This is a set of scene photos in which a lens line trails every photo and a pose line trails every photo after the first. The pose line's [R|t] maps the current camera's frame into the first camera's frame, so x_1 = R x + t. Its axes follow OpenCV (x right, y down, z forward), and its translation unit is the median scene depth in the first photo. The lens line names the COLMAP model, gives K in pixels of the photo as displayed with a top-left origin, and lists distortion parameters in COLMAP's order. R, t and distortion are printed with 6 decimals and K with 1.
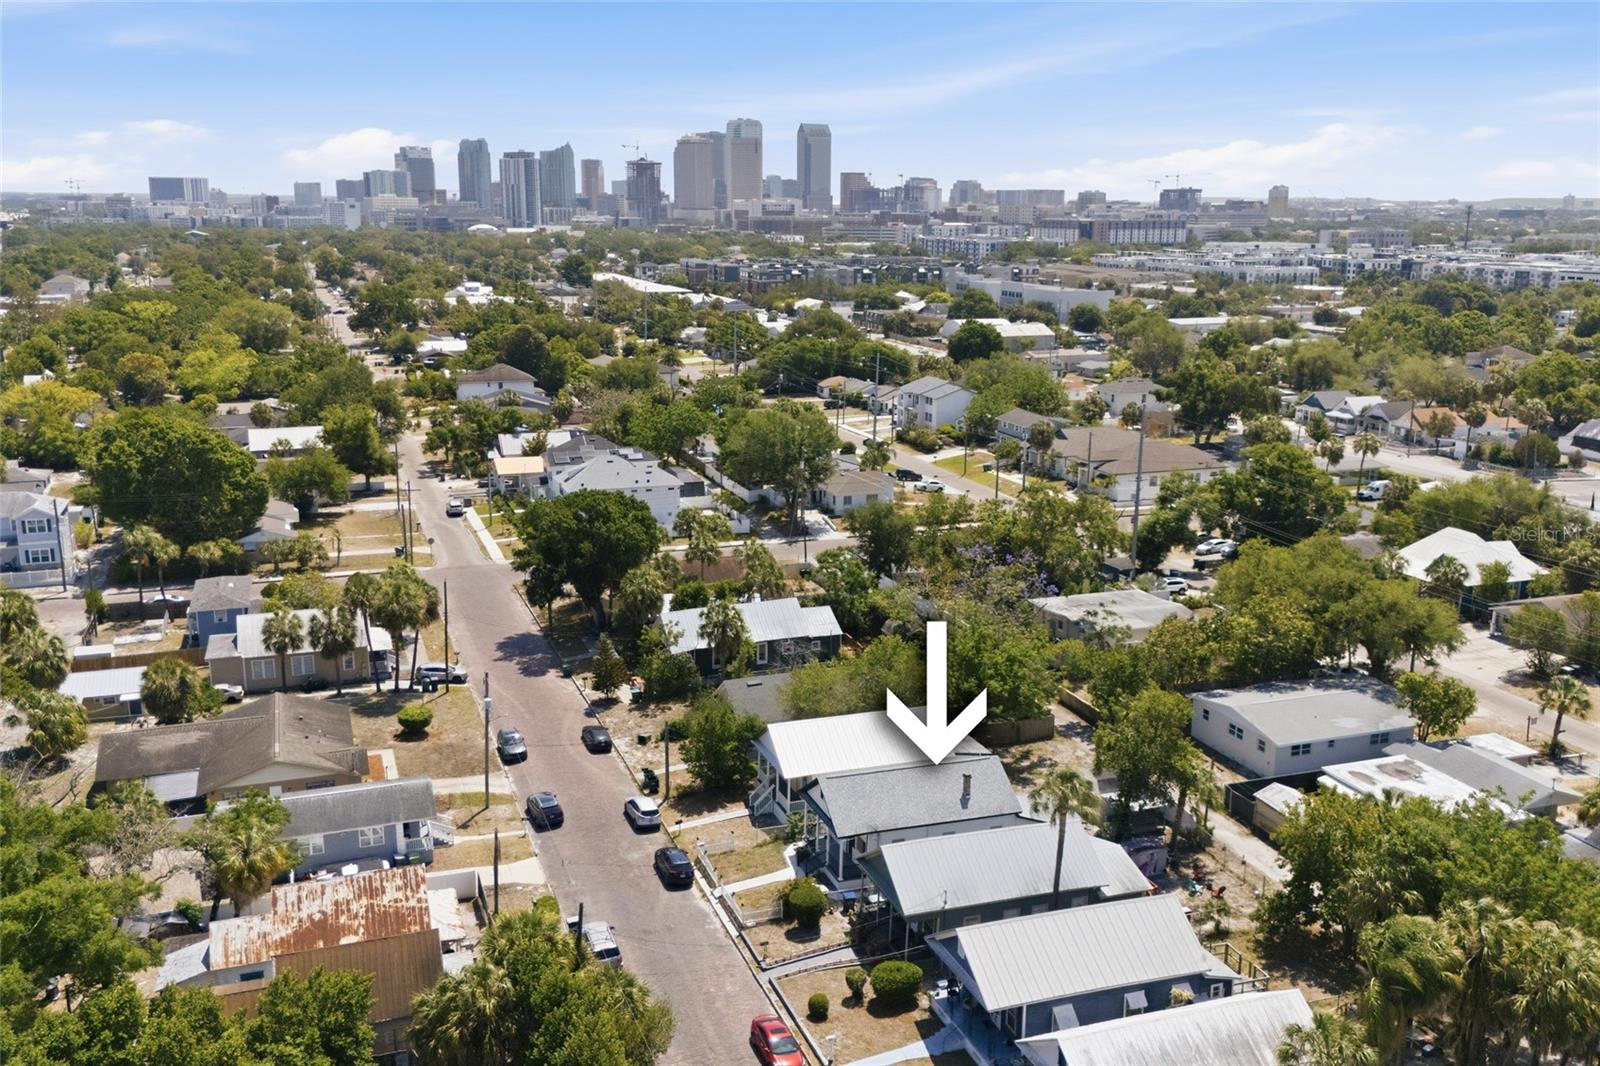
lens RADIAL K [[1429.3, 0, 786.9], [0, 1429.3, 533.0], [0, 0, 1]] dist [0.067288, -0.005168]
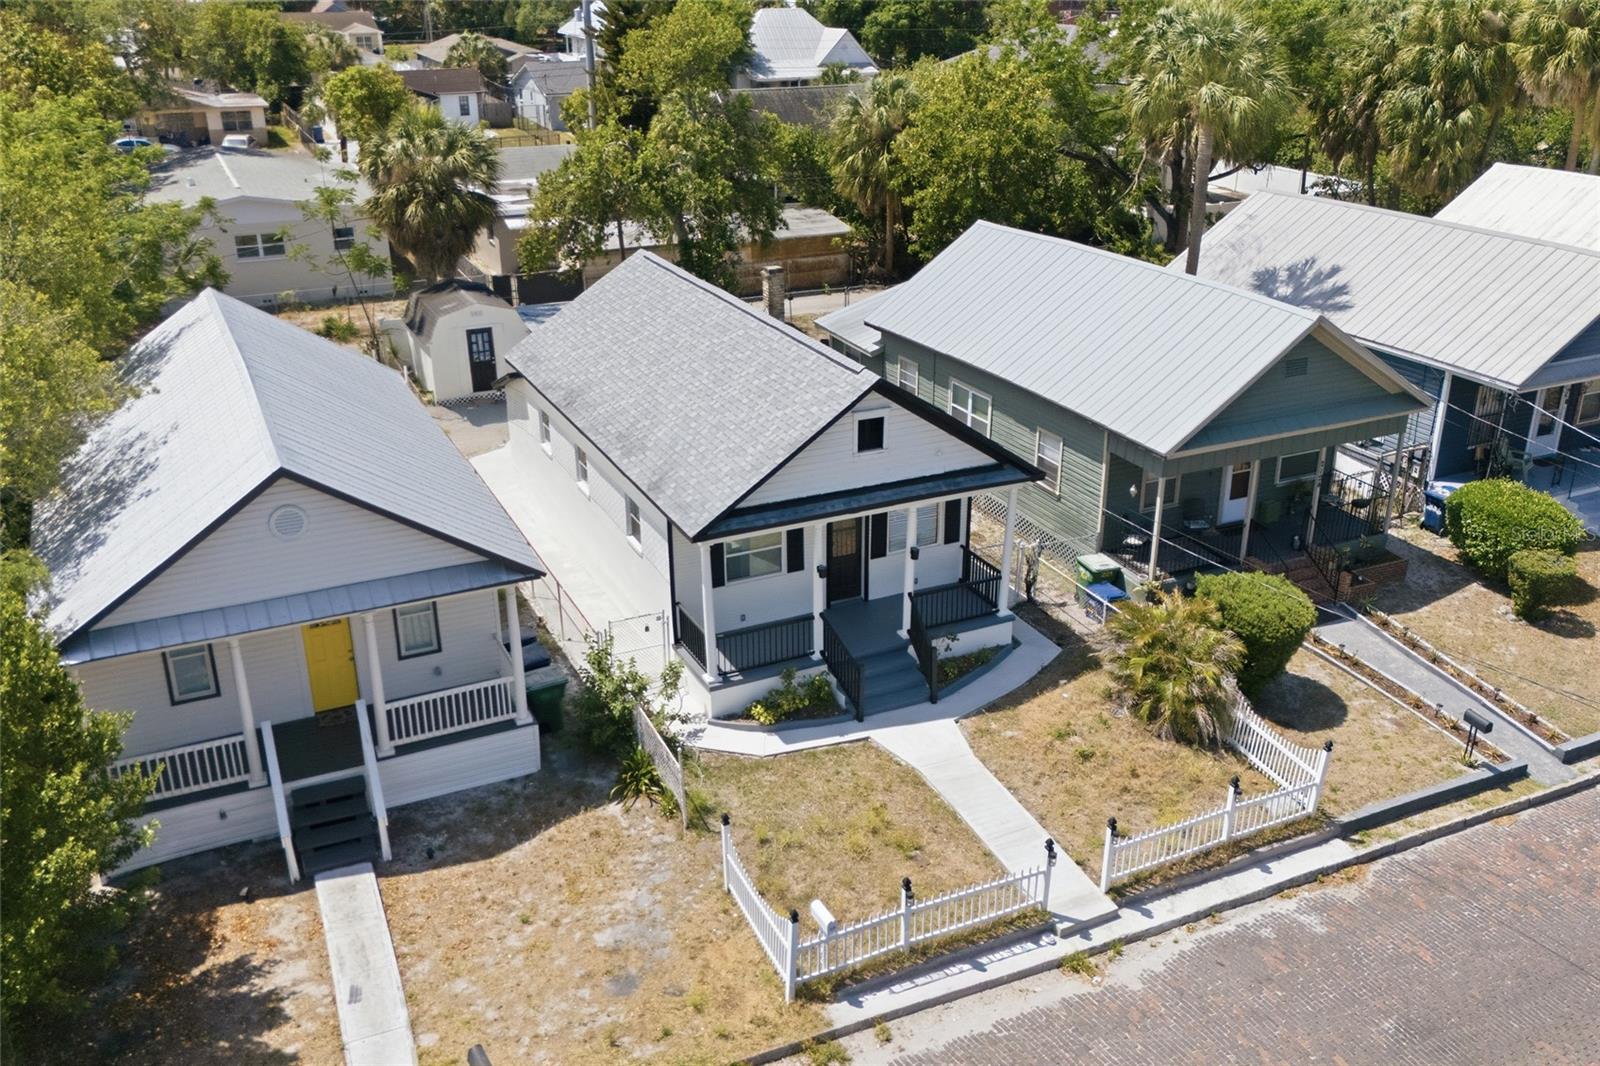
lens RADIAL K [[1413.5, 0, 848.2], [0, 1413.5, 529.4], [0, 0, 1]] dist [0.039097, -0.001973]
pose [[-0.122824, -0.394783, 0.910528, -0.222043], [0.227019, 0.881971, 0.413025, 0.079898], [-0.966114, 0.257436, -0.018704, 0.959831]]
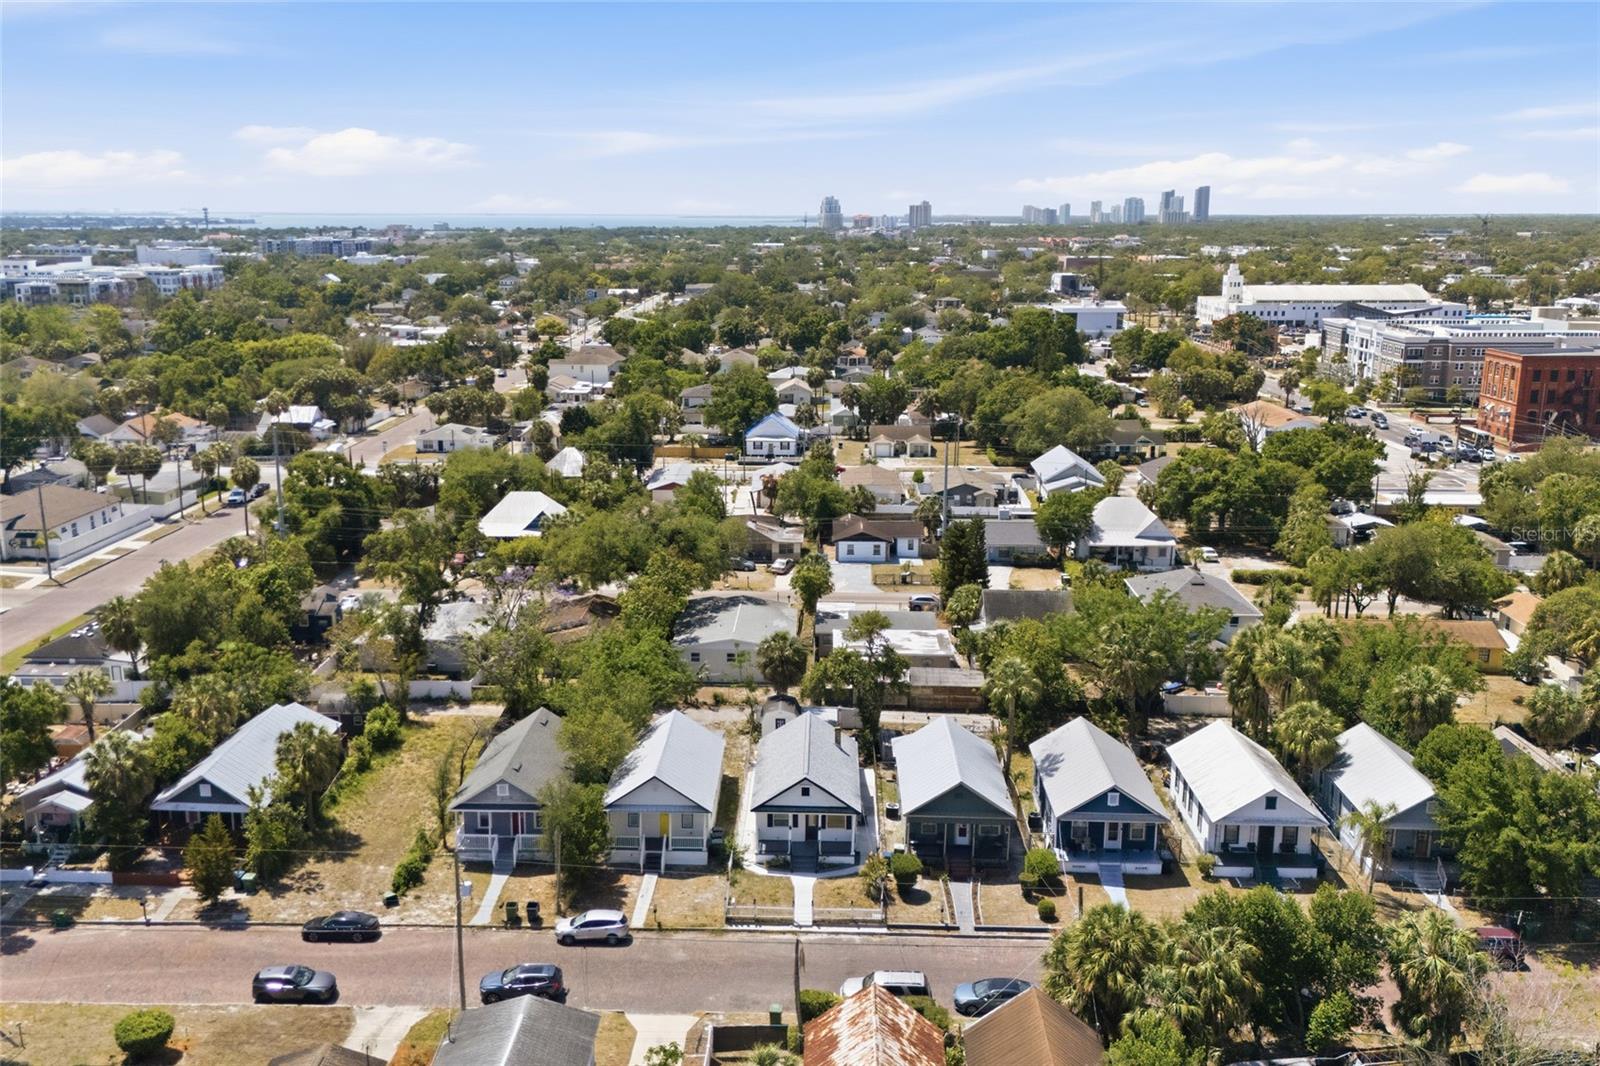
lens RADIAL K [[1429.3, 0, 786.9], [0, 1429.3, 533.0], [0, 0, 1]] dist [0.067288, -0.005168]
pose [[0.356976, -0.208749, 0.910490, -0.823835], [0.212975, 0.967226, 0.138256, -0.131350], [-0.909511, 0.144557, 0.389735, 0.555779]]
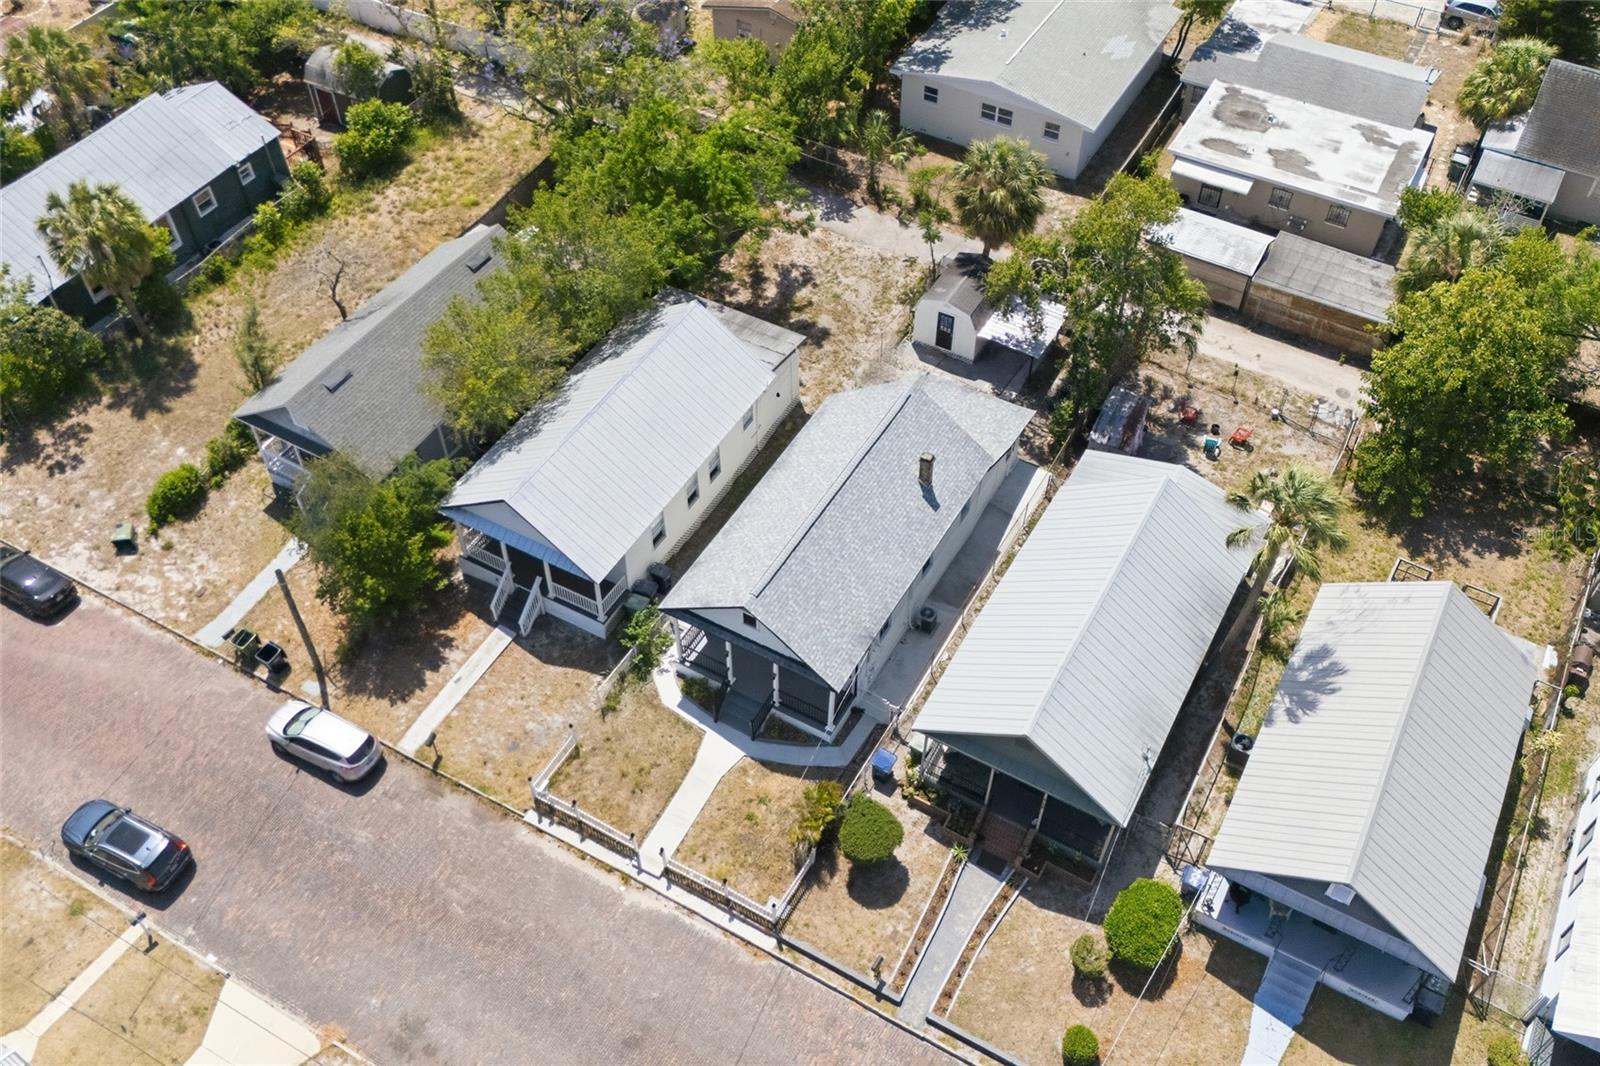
lens RADIAL K [[1429.3, 0, 786.9], [0, 1429.3, 533.0], [0, 0, 1]] dist [0.067288, -0.005168]
pose [[0.751956, -0.491594, 0.439201, -0.172598], [0.148357, 0.775357, 0.613850, -0.155782], [-0.642303, -0.396430, 0.655966, 0.621502]]
